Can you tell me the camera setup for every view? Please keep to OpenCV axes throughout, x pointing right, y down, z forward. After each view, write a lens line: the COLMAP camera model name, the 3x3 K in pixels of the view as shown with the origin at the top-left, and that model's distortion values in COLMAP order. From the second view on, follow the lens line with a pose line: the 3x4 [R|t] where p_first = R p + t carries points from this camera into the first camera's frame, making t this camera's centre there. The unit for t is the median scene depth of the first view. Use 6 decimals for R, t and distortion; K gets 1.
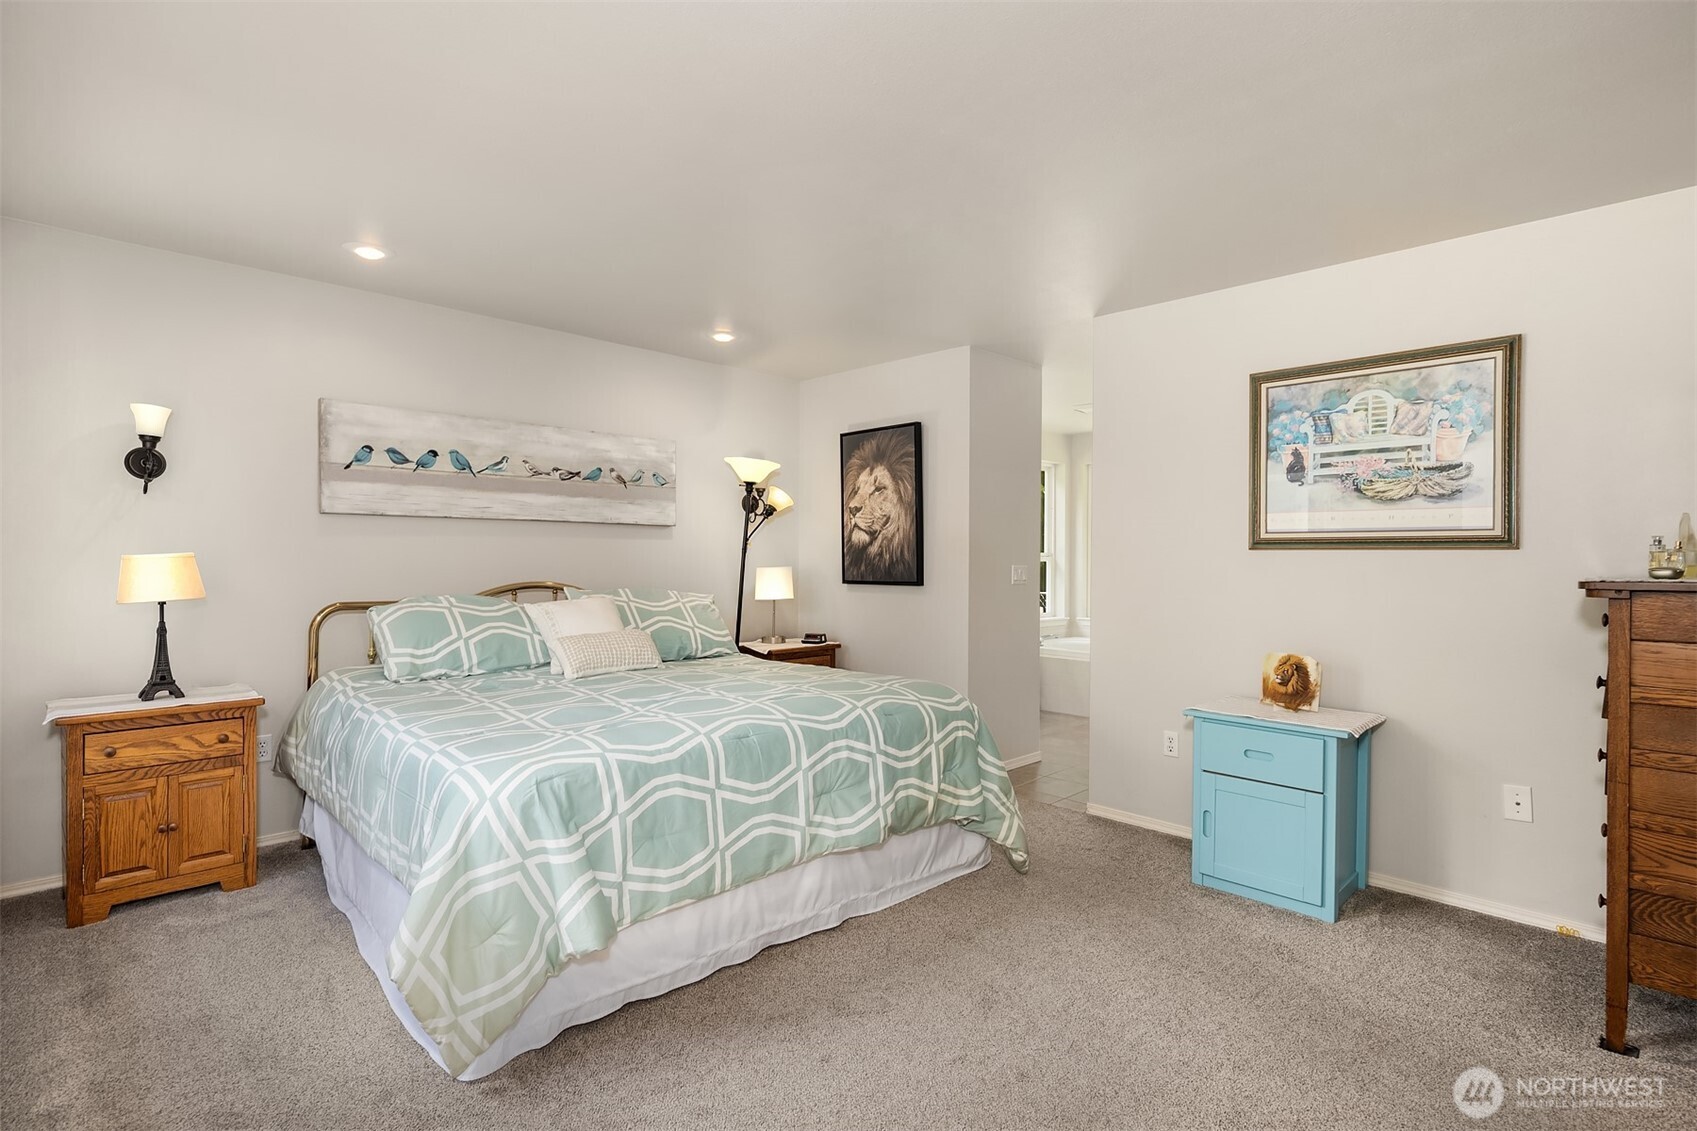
lens RADIAL K [[827.0, 0, 858.5], [0, 827.0, 558.8], [0, 0, 1]] dist [0.002416, -0.003148]
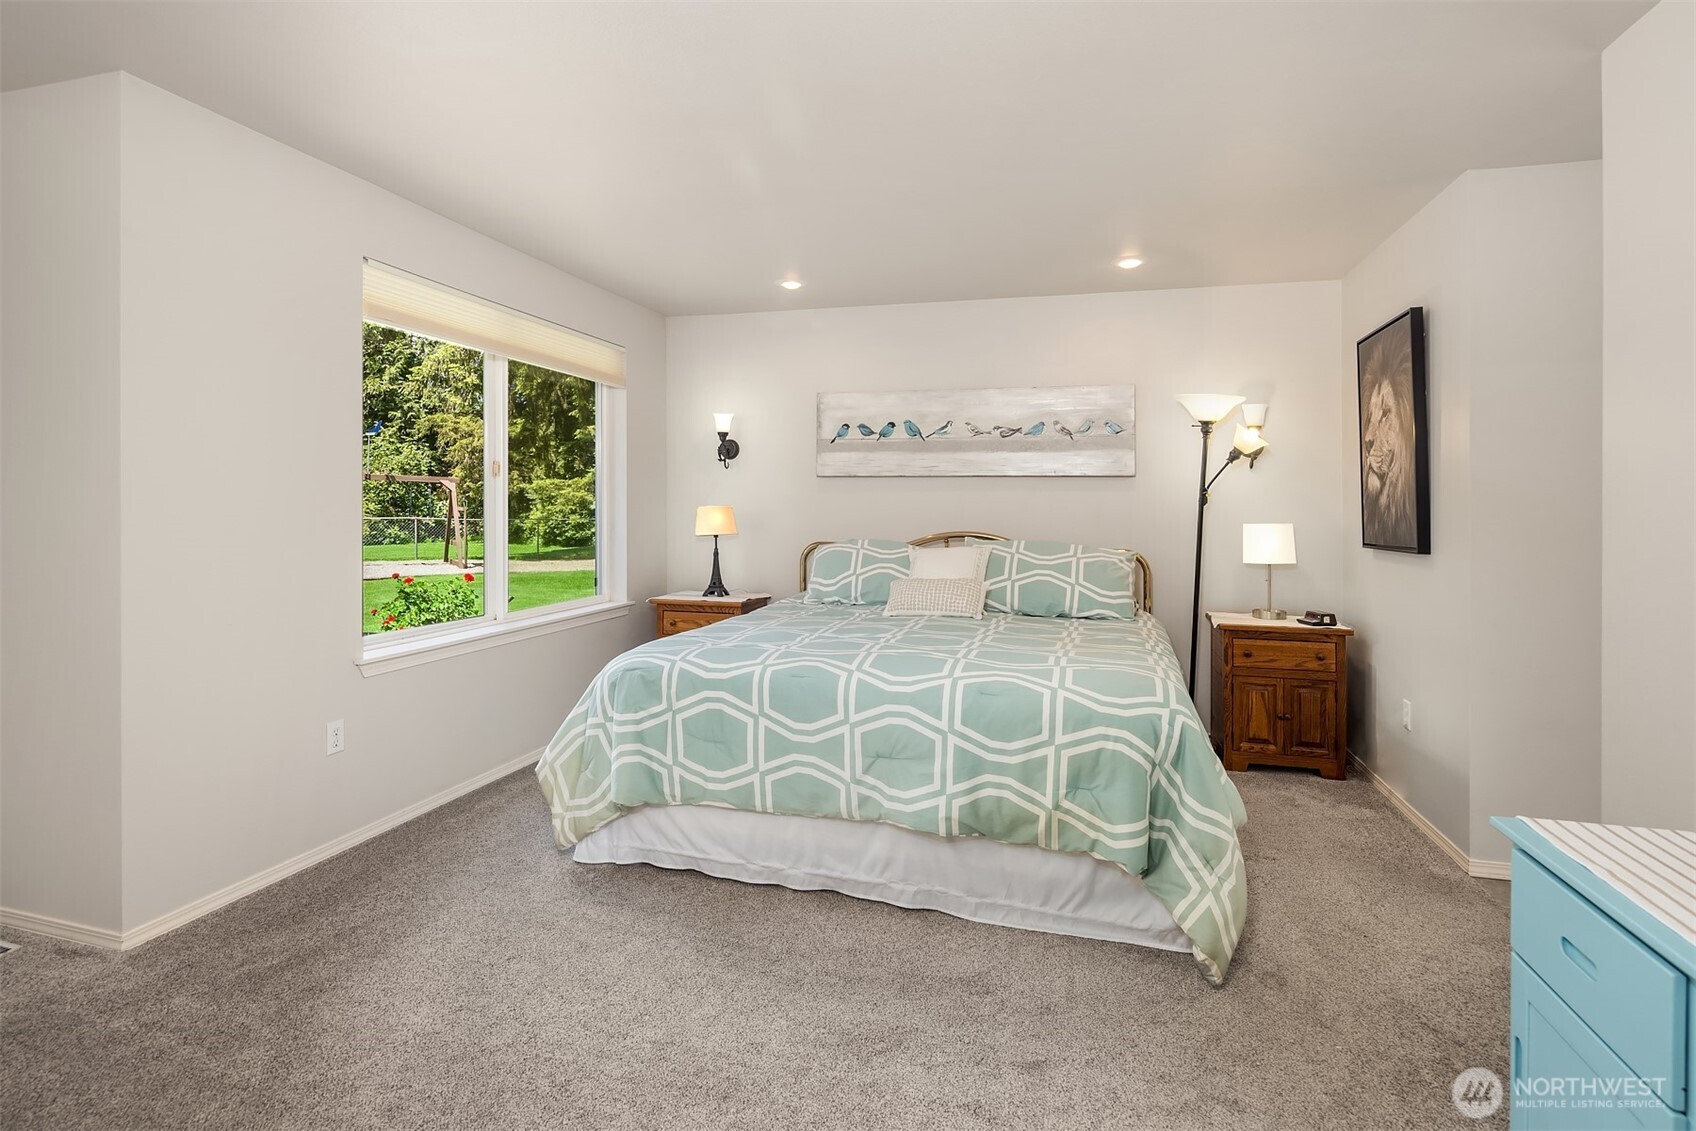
lens RADIAL K [[826.5, 0, 877.6], [0, 826.5, 509.0], [0, 0, 1]] dist [0.002416, -0.003148]
pose [[0.495663, 0.000735, -0.868515, 0.577659], [-0.007876, 0.999962, -0.003649, 0.003143], [0.868479, 0.008649, 0.495650, 0.392582]]
